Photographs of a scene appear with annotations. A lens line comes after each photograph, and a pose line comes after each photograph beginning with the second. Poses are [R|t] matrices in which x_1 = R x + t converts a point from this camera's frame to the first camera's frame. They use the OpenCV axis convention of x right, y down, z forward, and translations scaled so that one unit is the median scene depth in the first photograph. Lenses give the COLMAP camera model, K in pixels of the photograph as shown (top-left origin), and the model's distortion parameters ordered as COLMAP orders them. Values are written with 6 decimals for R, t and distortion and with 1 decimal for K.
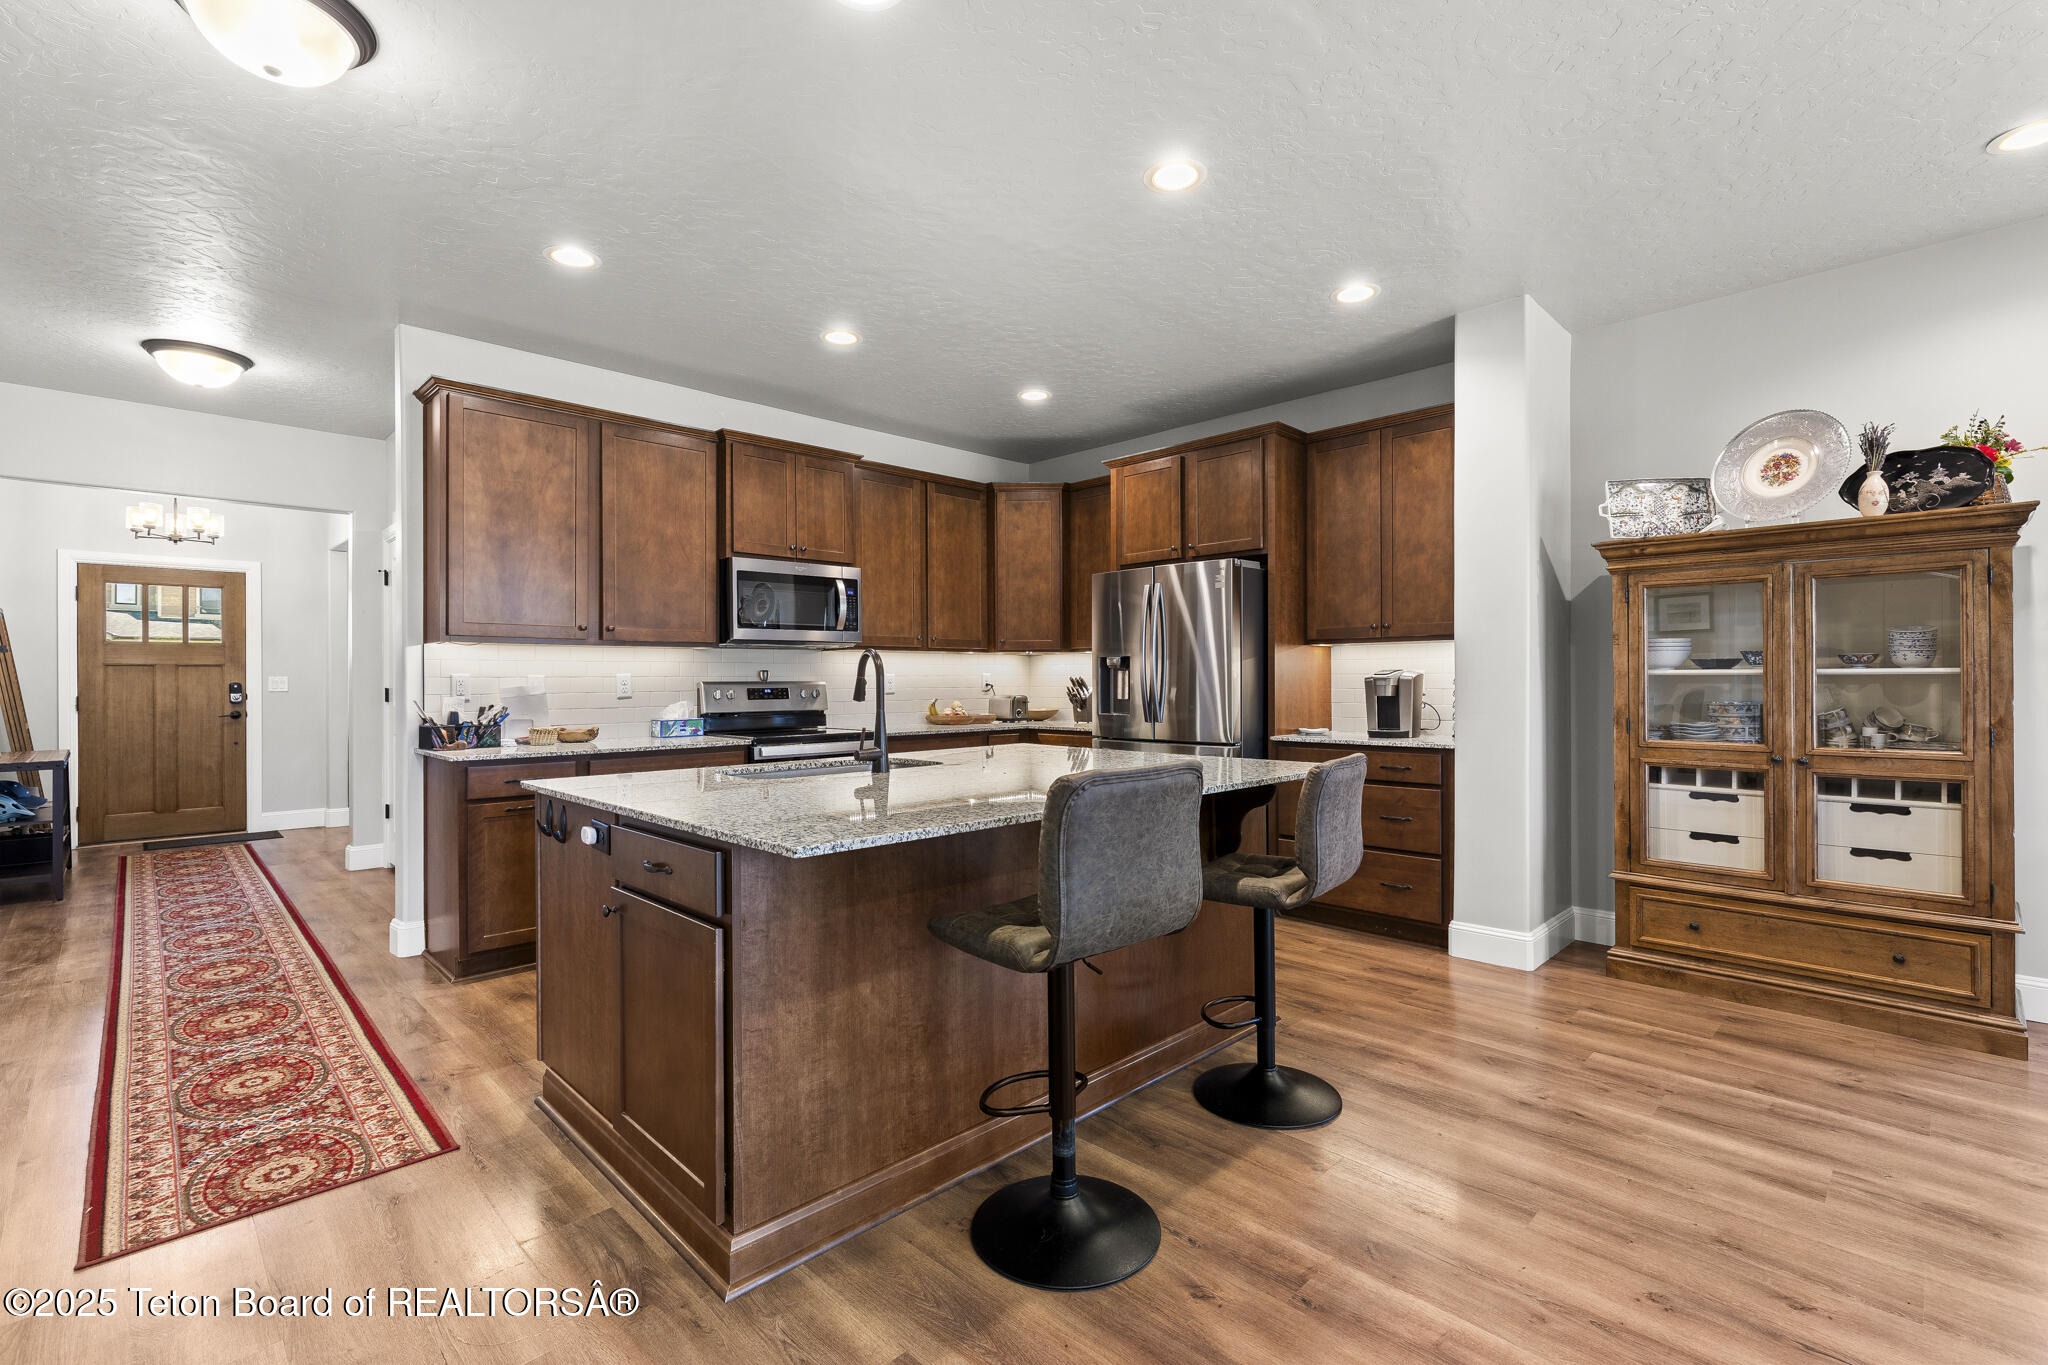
lens RADIAL K [[912.6, 0, 1033.4], [0, 912.6, 678.5], [0, 0, 1]] dist [0.006723, -0.000474]
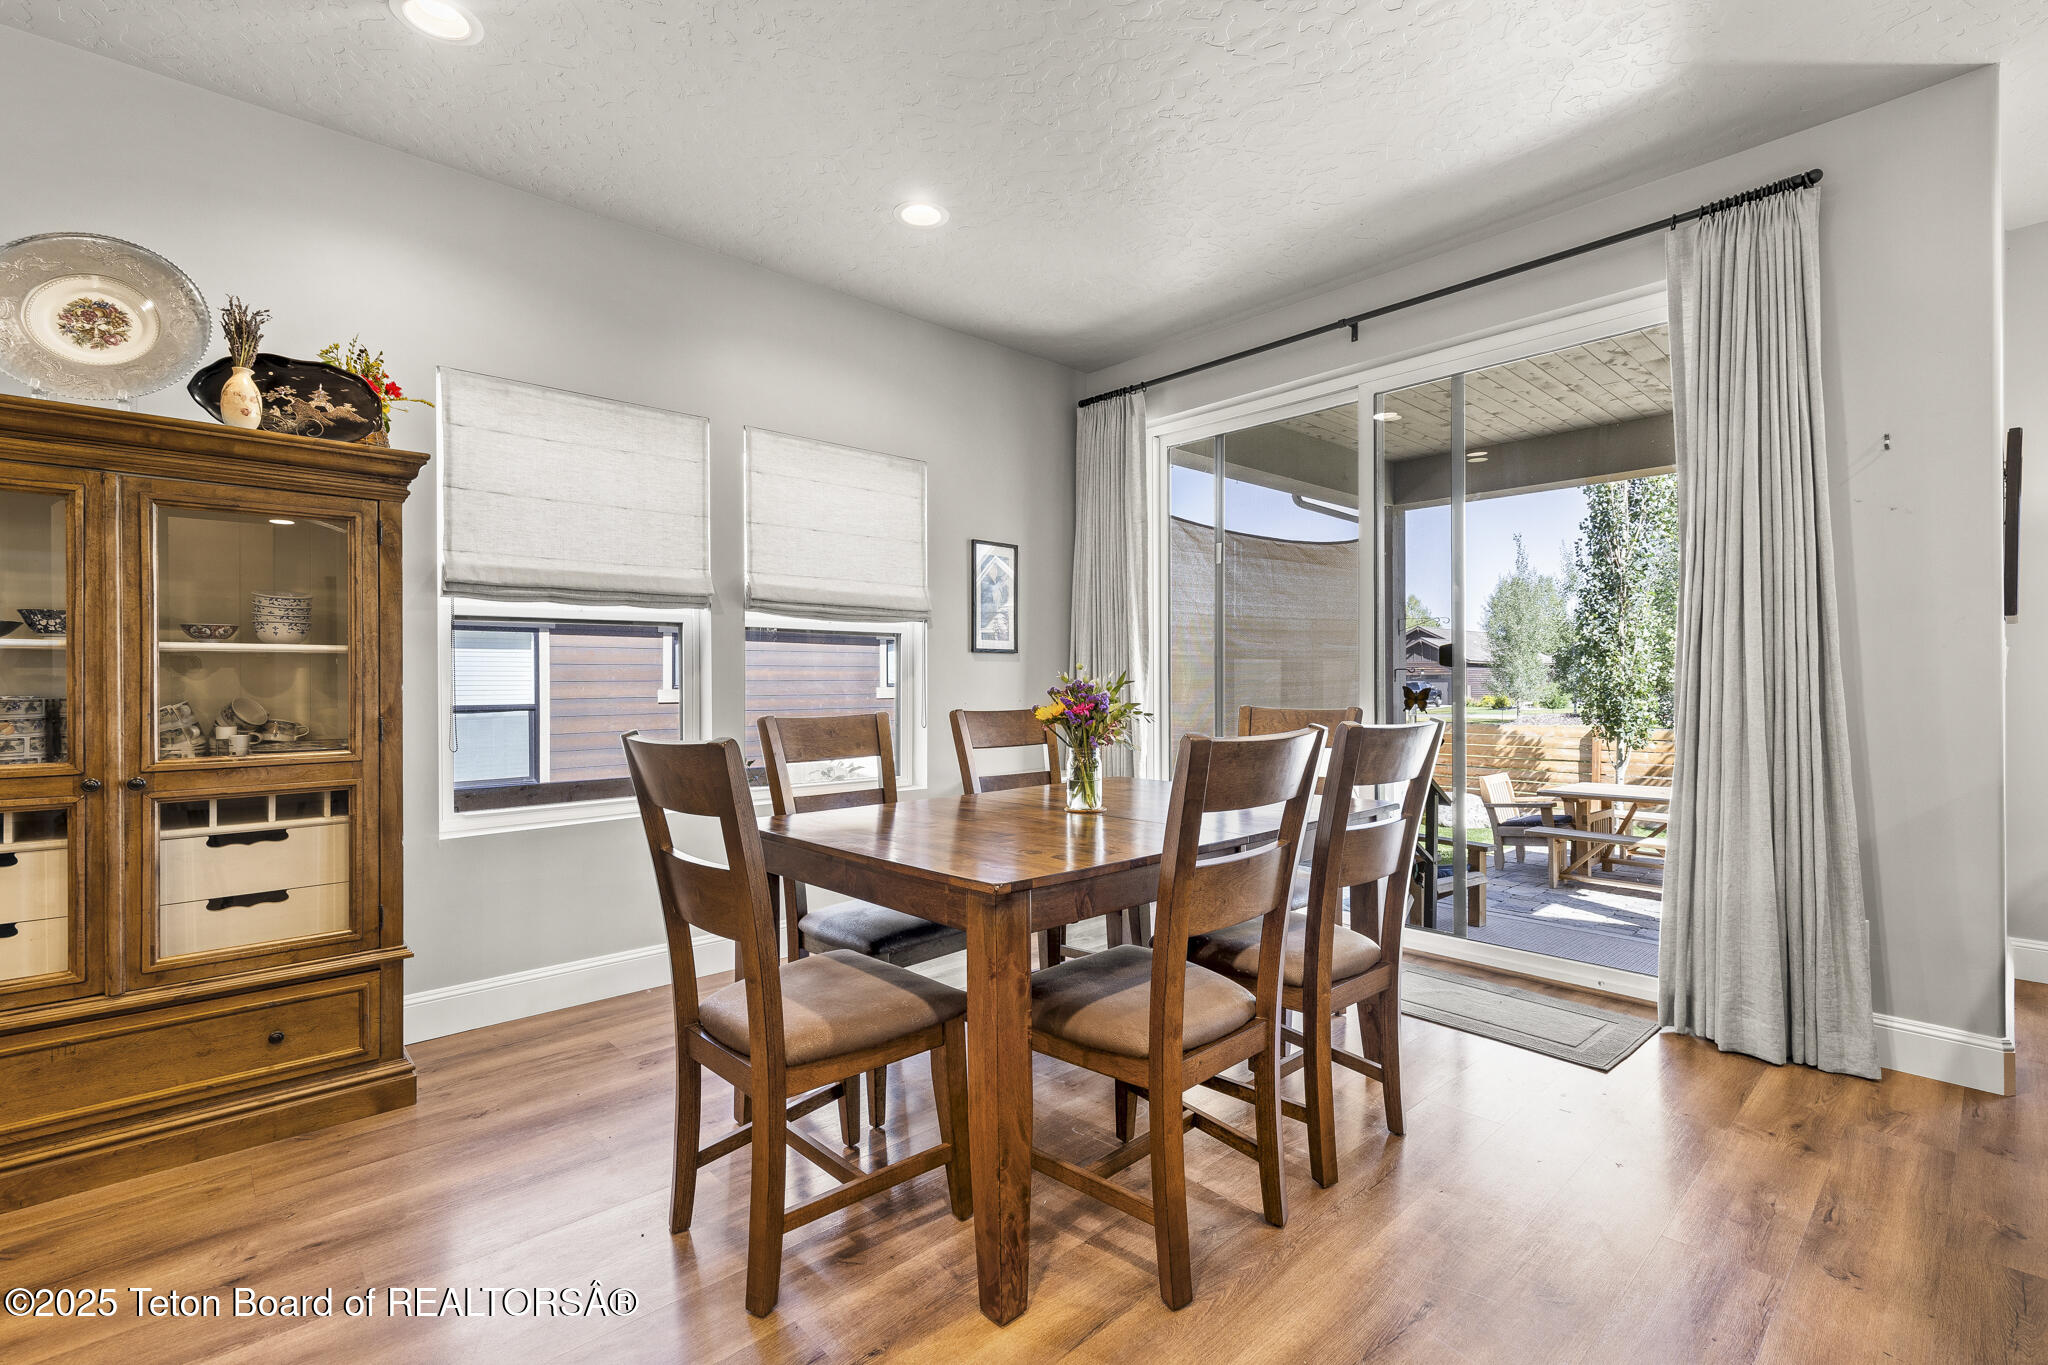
lens RADIAL K [[912.6, 0, 1026.3], [0, 912.6, 682.4], [0, 0, 1]] dist [0.006723, -0.000474]
pose [[0.038061, 0.002832, 0.999271, 0.212033], [0.002953, 0.999991, -0.002947, 0.022563], [-0.999271, 0.003063, 0.038053, 0.342419]]
